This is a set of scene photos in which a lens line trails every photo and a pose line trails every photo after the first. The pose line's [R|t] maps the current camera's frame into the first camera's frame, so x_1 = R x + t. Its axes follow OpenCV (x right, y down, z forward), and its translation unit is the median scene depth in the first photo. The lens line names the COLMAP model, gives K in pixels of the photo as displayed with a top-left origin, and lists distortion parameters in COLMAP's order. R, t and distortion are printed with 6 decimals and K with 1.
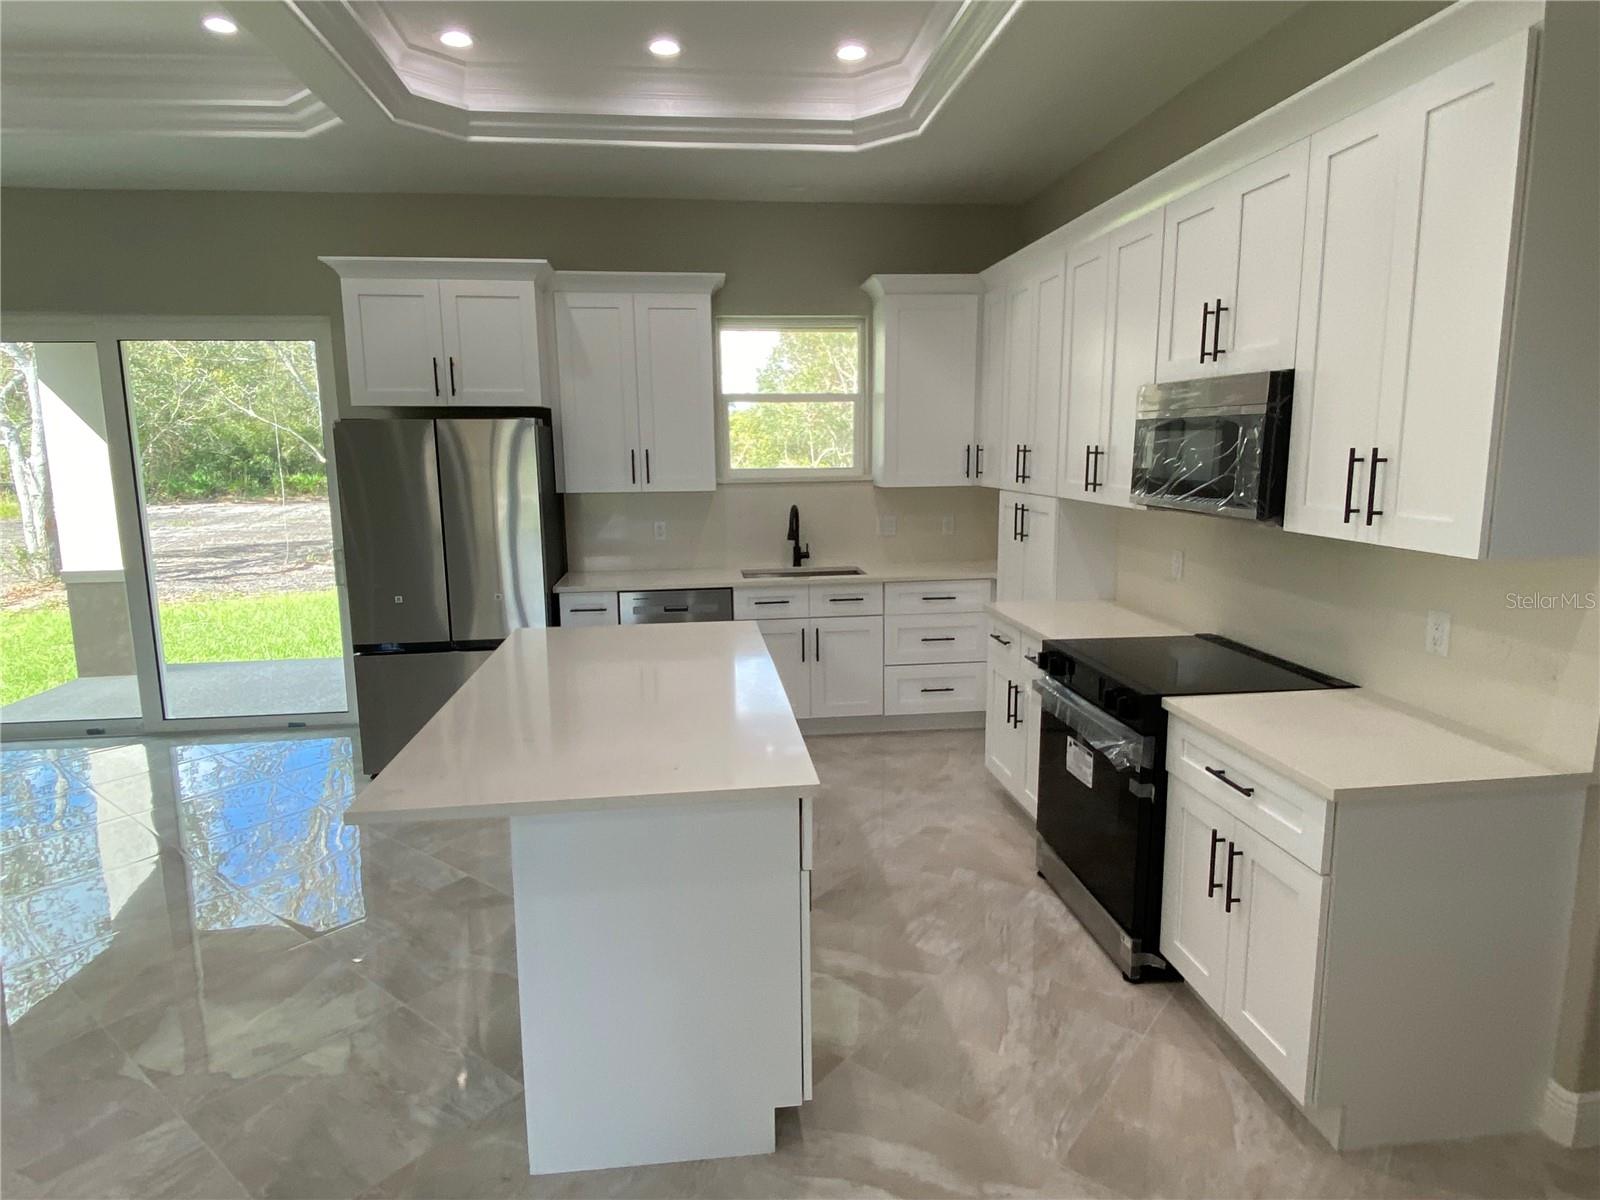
lens RADIAL K [[914.9, 0, 786.6], [0, 914.9, 589.5], [0, 0, 1]] dist [0.031094, -0.028251]
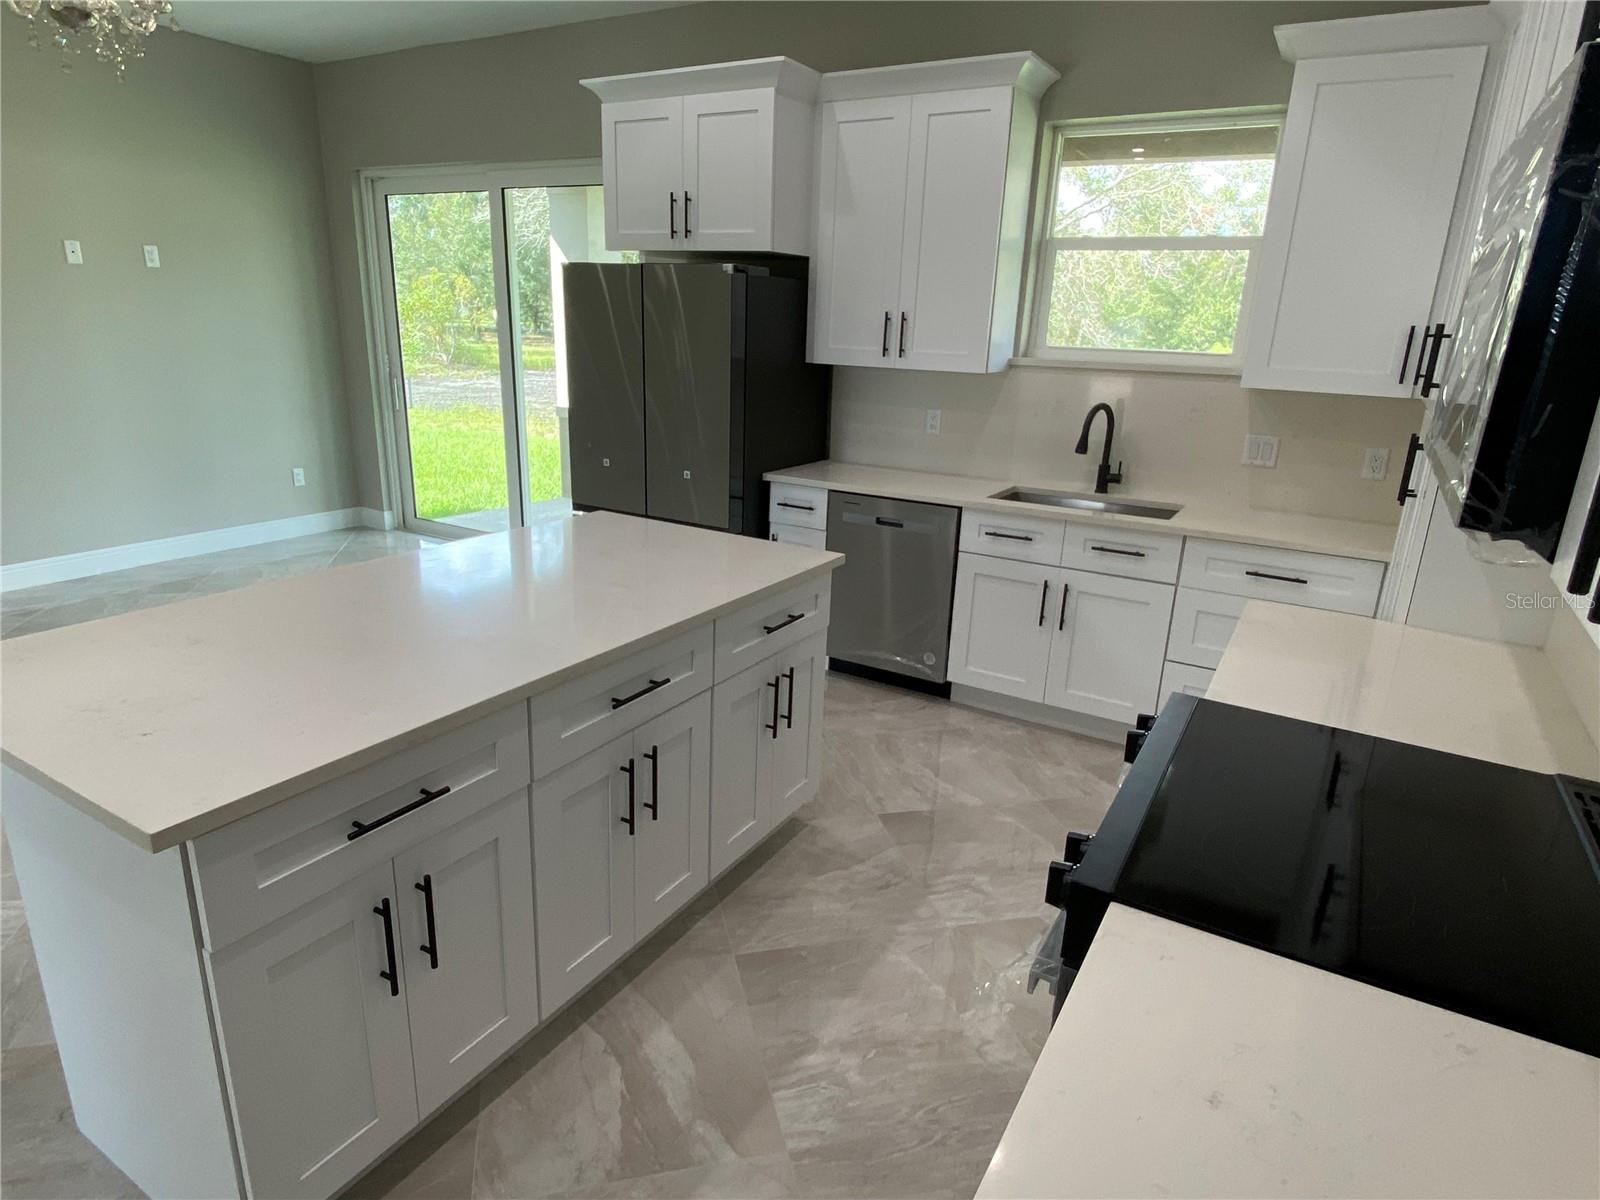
lens RADIAL K [[914.9, 0, 797.0], [0, 914.9, 604.6], [0, 0, 1]] dist [0.031094, -0.028251]
pose [[0.792867, 0.221047, -0.567891, 0.315270], [-0.138319, 0.972849, 0.185559, -0.051068], [0.593489, -0.068574, 0.801915, 0.359183]]
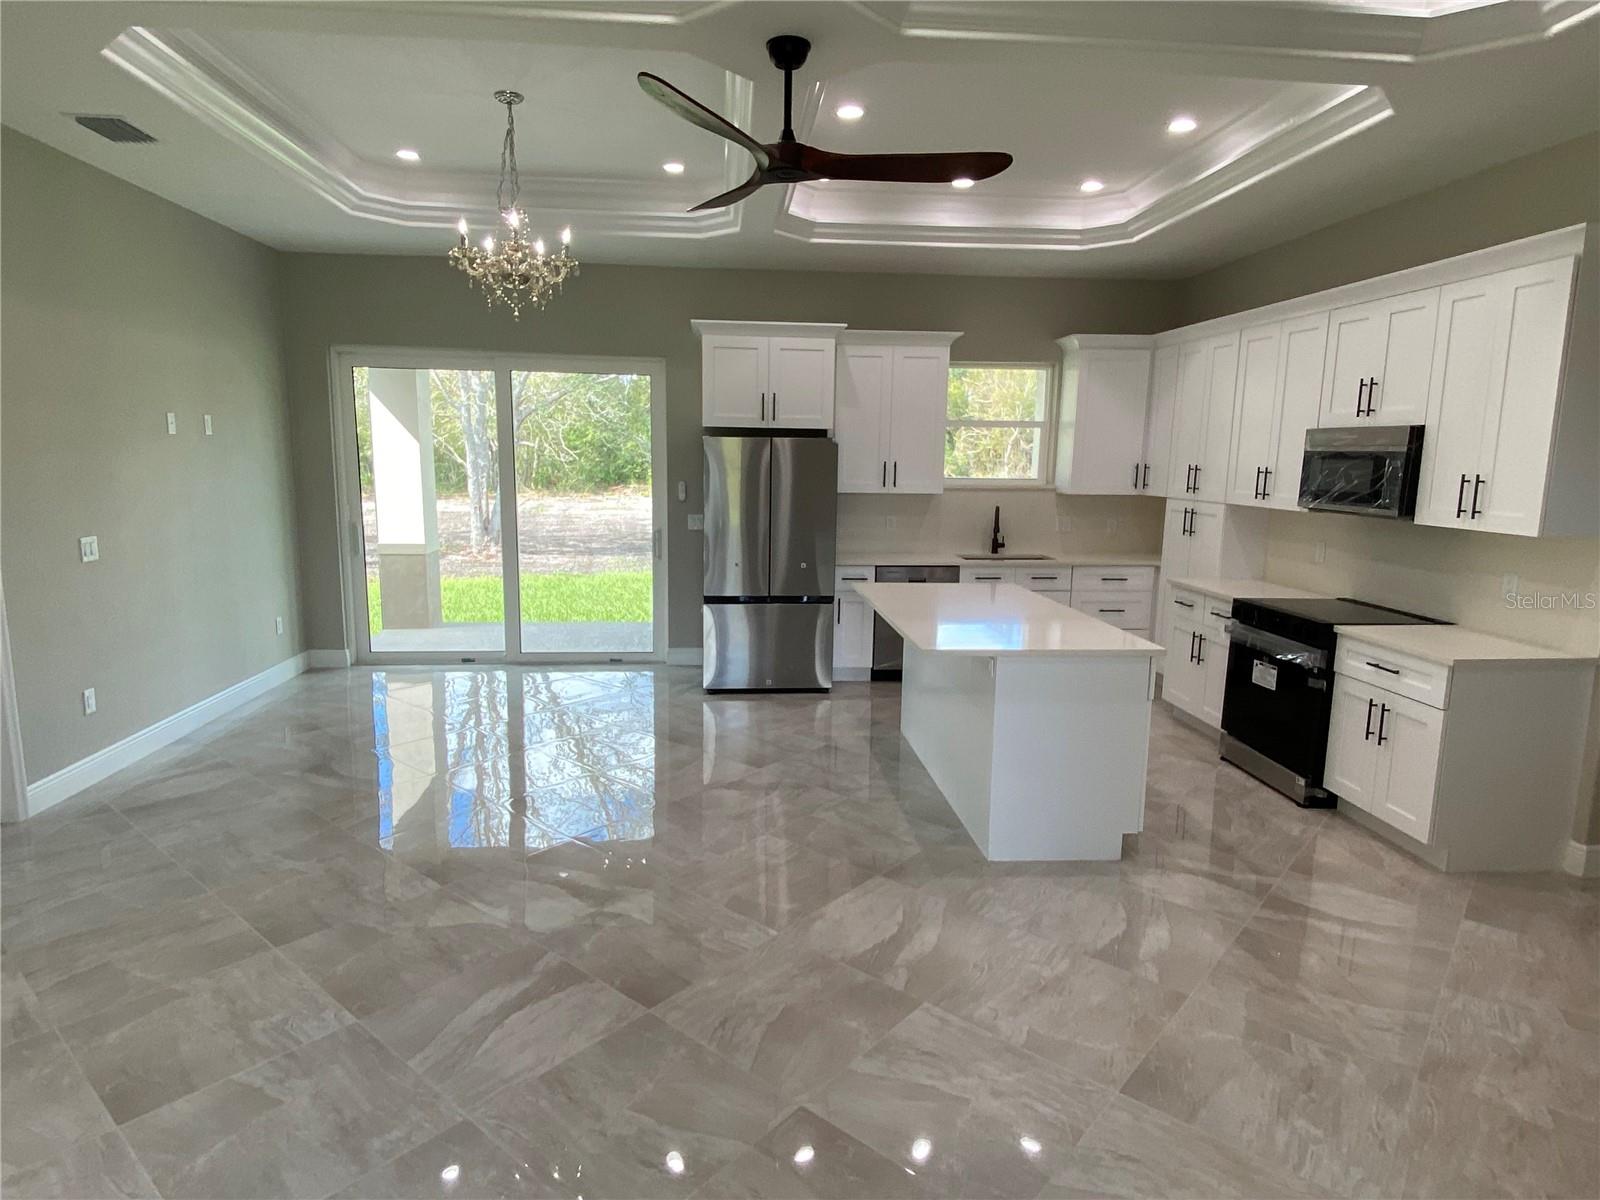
lens RADIAL K [[914.9, 0, 786.6], [0, 914.9, 598.9], [0, 0, 1]] dist [0.031094, -0.028251]
pose [[0.998987, 0.031318, -0.032326, -0.309085], [-0.031340, 0.999509, -0.000157, 0.062631], [0.032305, 0.001170, 0.999477, -0.401740]]
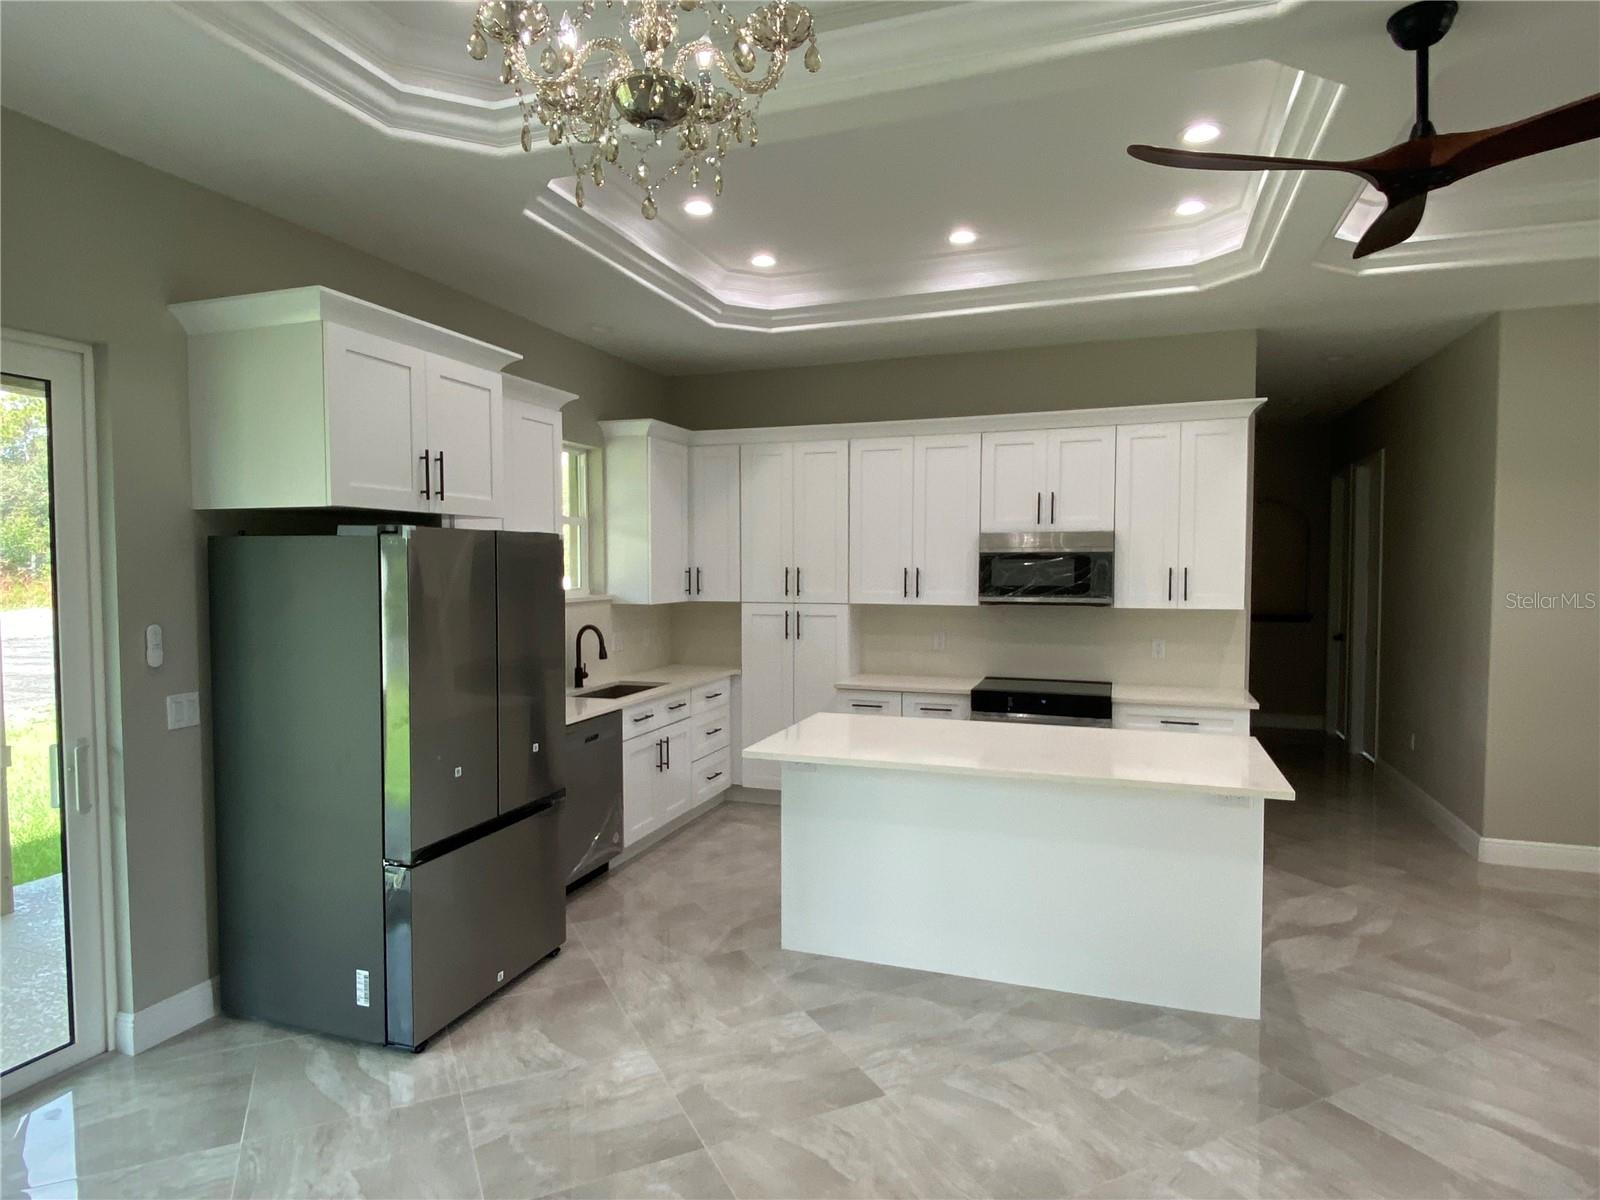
lens RADIAL K [[914.9, 0, 785.5], [0, 914.9, 599.7], [0, 0, 1]] dist [0.031094, -0.028251]
pose [[0.444044, -0.023600, 0.895694, -0.985842], [0.138702, 0.989413, -0.042693, -0.058348], [-0.885204, 0.143192, 0.442617, 0.445019]]
